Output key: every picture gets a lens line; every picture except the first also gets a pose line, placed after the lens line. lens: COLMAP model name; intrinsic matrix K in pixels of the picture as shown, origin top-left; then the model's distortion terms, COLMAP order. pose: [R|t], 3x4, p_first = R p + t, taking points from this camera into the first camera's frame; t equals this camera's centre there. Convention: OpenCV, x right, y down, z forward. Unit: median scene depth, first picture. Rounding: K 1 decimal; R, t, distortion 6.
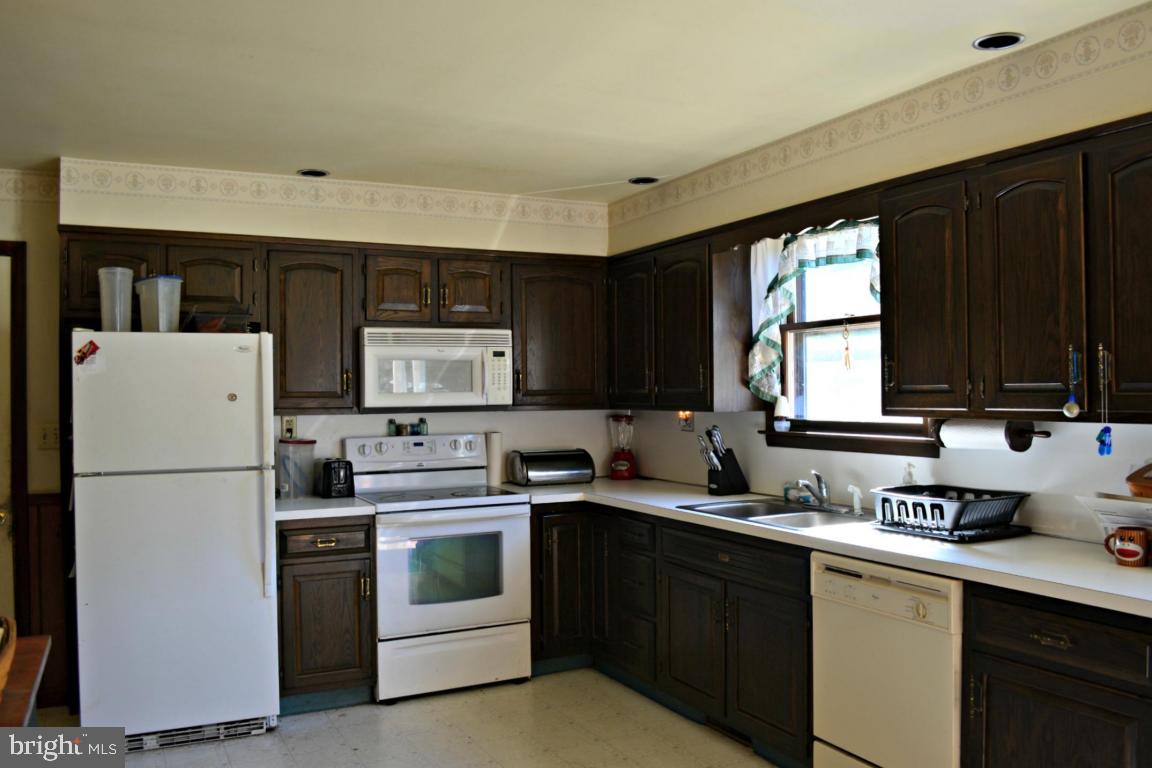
lens RADIAL K [[946.1, 0, 578.1], [0, 946.1, 388.9], [0, 0, 1]] dist [-0.082788, 0.010334]
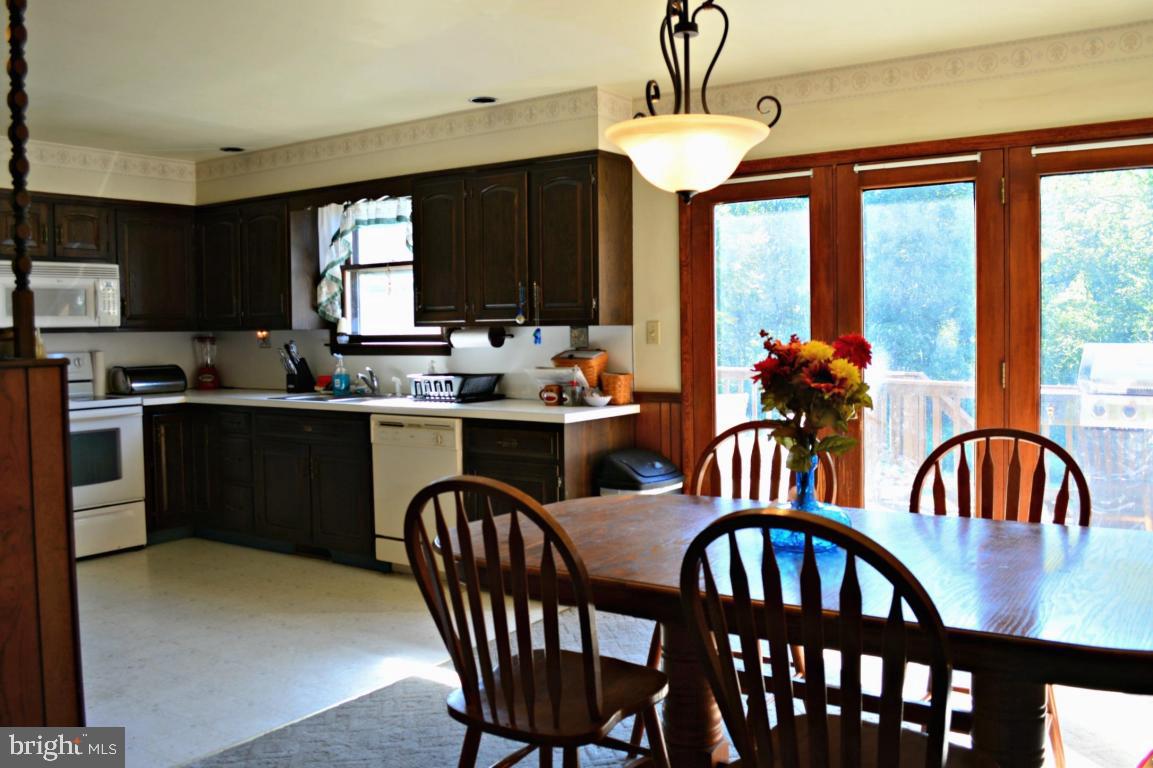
lens RADIAL K [[946.9, 0, 579.6], [0, 946.9, 381.5], [0, 0, 1]] dist [-0.082788, 0.010334]
pose [[0.882205, -0.026746, 0.470106, -0.127815], [0.000253, 0.998412, 0.056328, 0.023480], [-0.470866, -0.049574, 0.880811, -0.380430]]
